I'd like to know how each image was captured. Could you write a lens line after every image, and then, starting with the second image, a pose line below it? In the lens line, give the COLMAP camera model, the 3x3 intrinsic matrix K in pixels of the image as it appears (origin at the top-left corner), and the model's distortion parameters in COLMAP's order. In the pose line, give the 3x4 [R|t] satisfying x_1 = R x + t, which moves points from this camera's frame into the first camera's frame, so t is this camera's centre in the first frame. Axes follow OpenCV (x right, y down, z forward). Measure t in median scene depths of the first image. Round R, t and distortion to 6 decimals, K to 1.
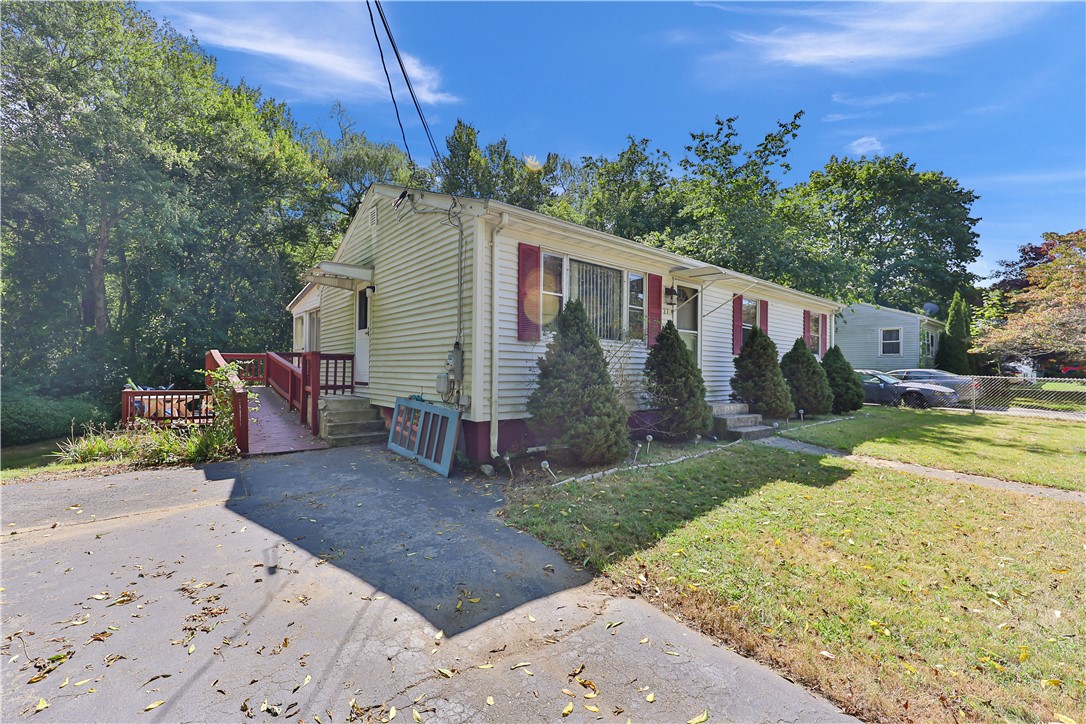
lens RADIAL K [[453.2, 0, 537.4], [0, 453.2, 371.7], [0, 0, 1]] dist [0.000527, -0.000226]
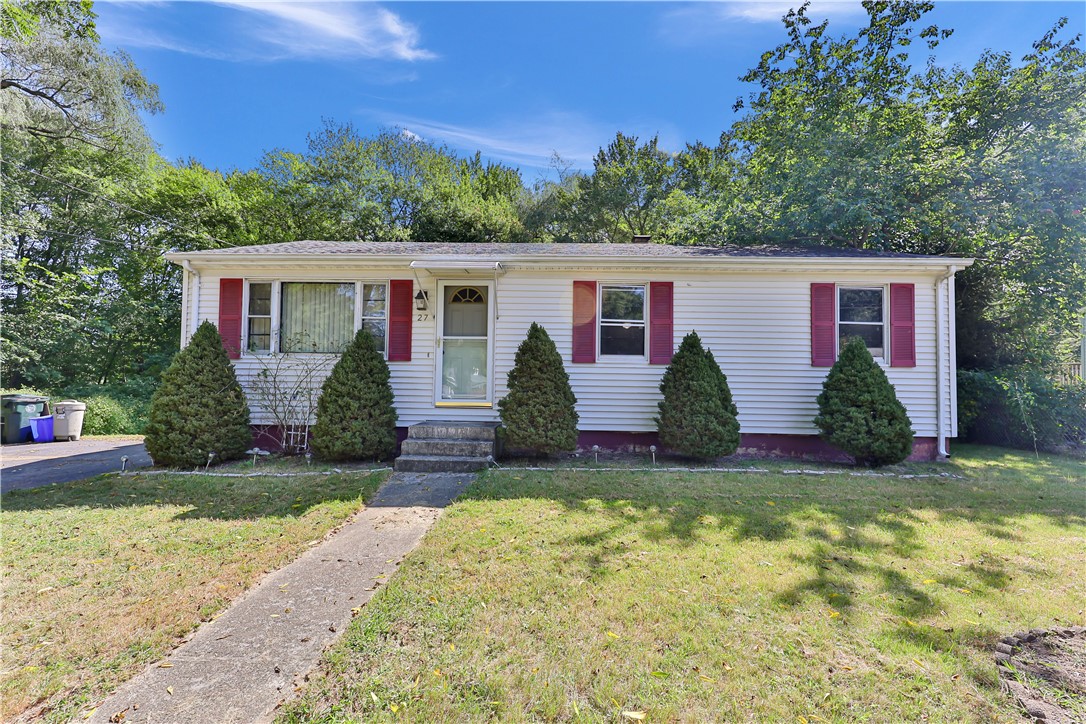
lens RADIAL K [[434.5, 0, 539.8], [0, 434.5, 368.2], [0, 0, 1]] dist [0.006200, 0.000297]
pose [[0.752420, -0.026780, -0.658139, 0.804866], [-0.007655, 0.998750, -0.049392, 0.005329], [0.658639, 0.042201, 0.751274, 0.404767]]
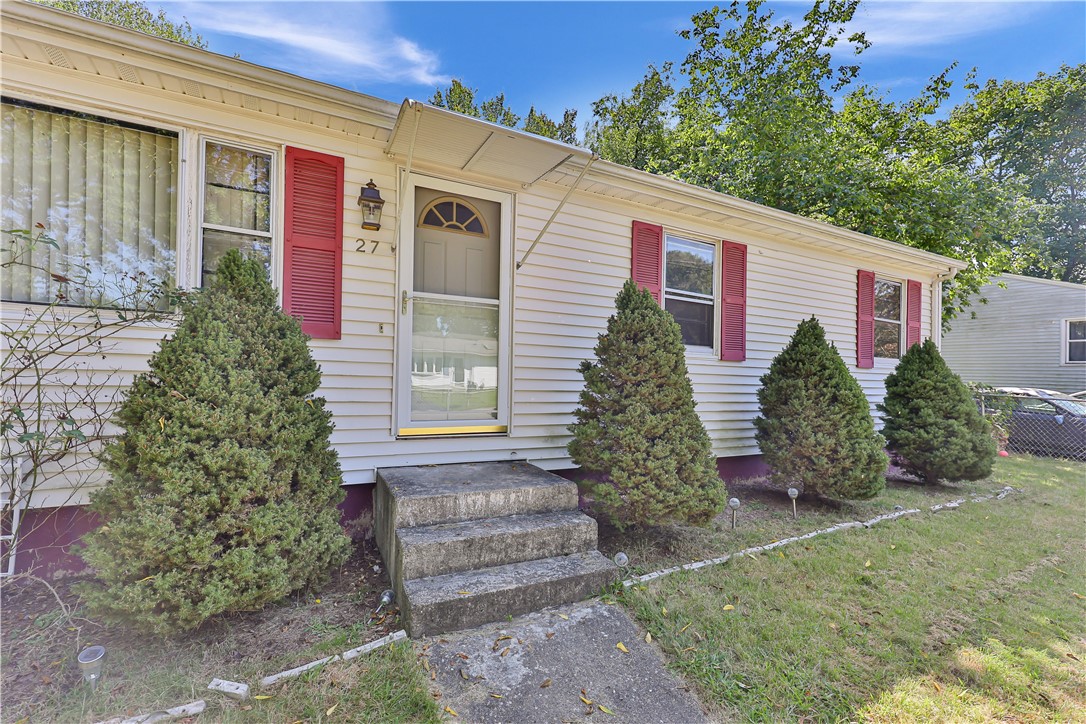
lens RADIAL K [[449.0, 0, 536.1], [0, 449.0, 371.2], [0, 0, 1]] dist [0.001940, 0.000168]
pose [[0.972877, 0.016312, -0.230746, 0.418008], [-0.018813, 0.999786, -0.008642, -0.015144], [0.230556, 0.012749, 0.972976, 0.504980]]
